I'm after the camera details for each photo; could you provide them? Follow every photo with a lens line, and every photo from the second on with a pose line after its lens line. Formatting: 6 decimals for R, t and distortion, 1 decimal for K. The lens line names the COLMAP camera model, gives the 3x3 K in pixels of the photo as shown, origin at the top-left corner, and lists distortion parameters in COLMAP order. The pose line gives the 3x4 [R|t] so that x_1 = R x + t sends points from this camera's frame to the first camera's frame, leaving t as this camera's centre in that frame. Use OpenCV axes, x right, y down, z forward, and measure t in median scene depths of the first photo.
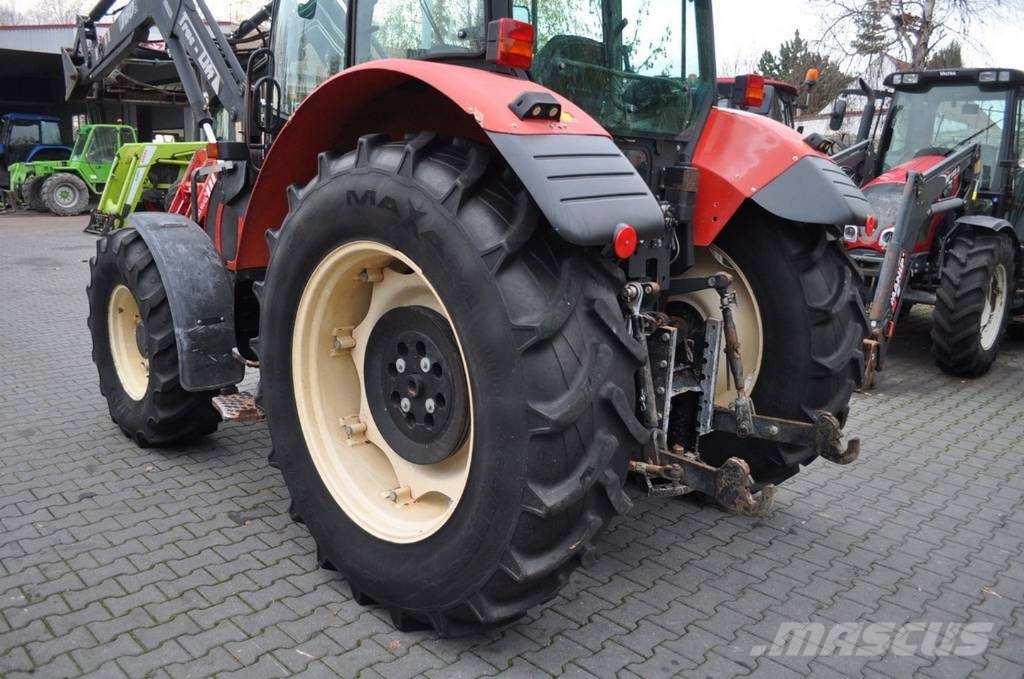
lens RADIAL K [[803.8, 0, 510.4], [0, 803.8, 356.2], [0, 0, 1]] dist [-0.082960, 0.013071]
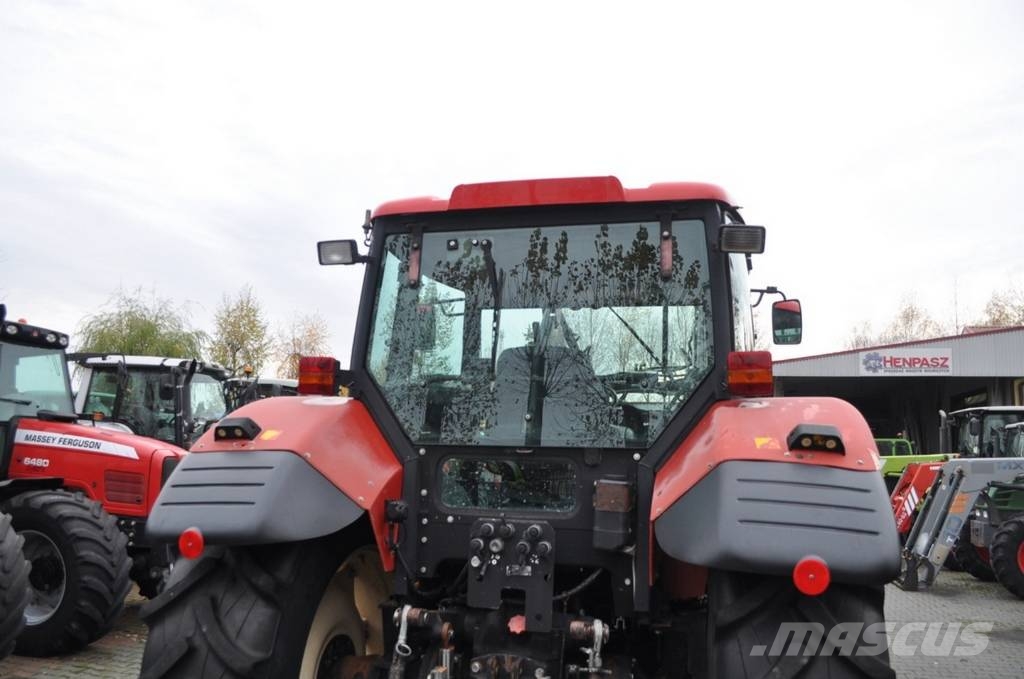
lens RADIAL K [[805.2, 0, 506.5], [0, 805.2, 354.8], [0, 0, 1]] dist [-0.081696, 0.007686]
pose [[0.504975, -0.133897, -0.852685, 0.693446], [-0.204452, 0.941224, -0.268880, -0.095603], [0.838570, 0.310111, 0.447919, 0.415085]]
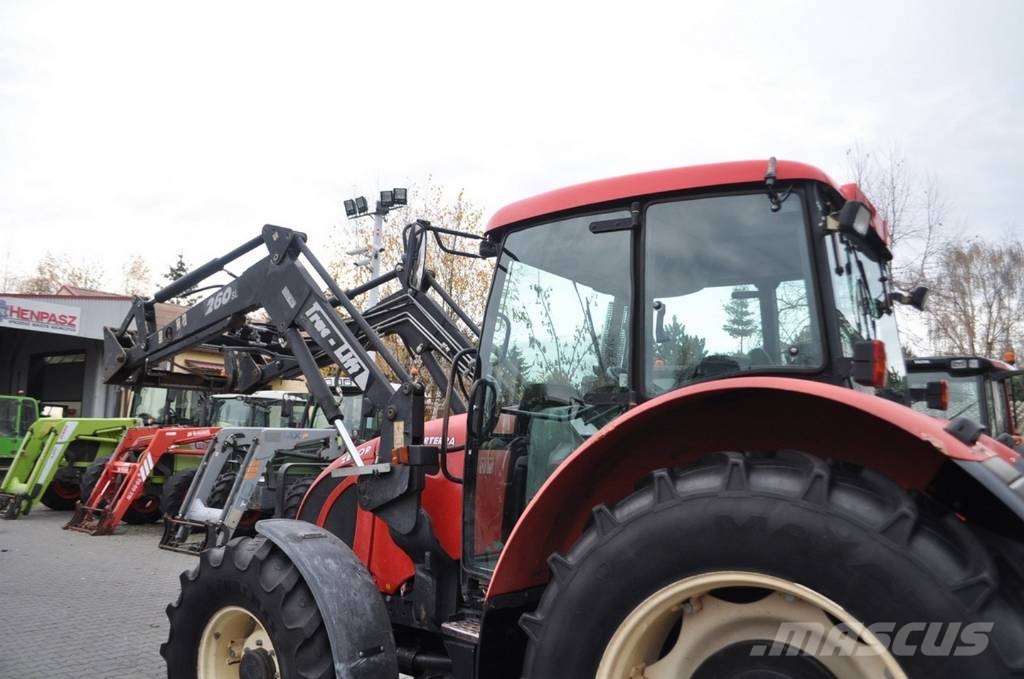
lens RADIAL K [[804.6, 0, 515.7], [0, 804.6, 358.0], [0, 0, 1]] dist [-0.085384, 0.012939]
pose [[0.985816, 0.012338, 0.167377, -0.366327], [0.043051, 0.945337, -0.323242, -0.059689], [-0.162216, 0.325863, 0.931397, 0.088949]]
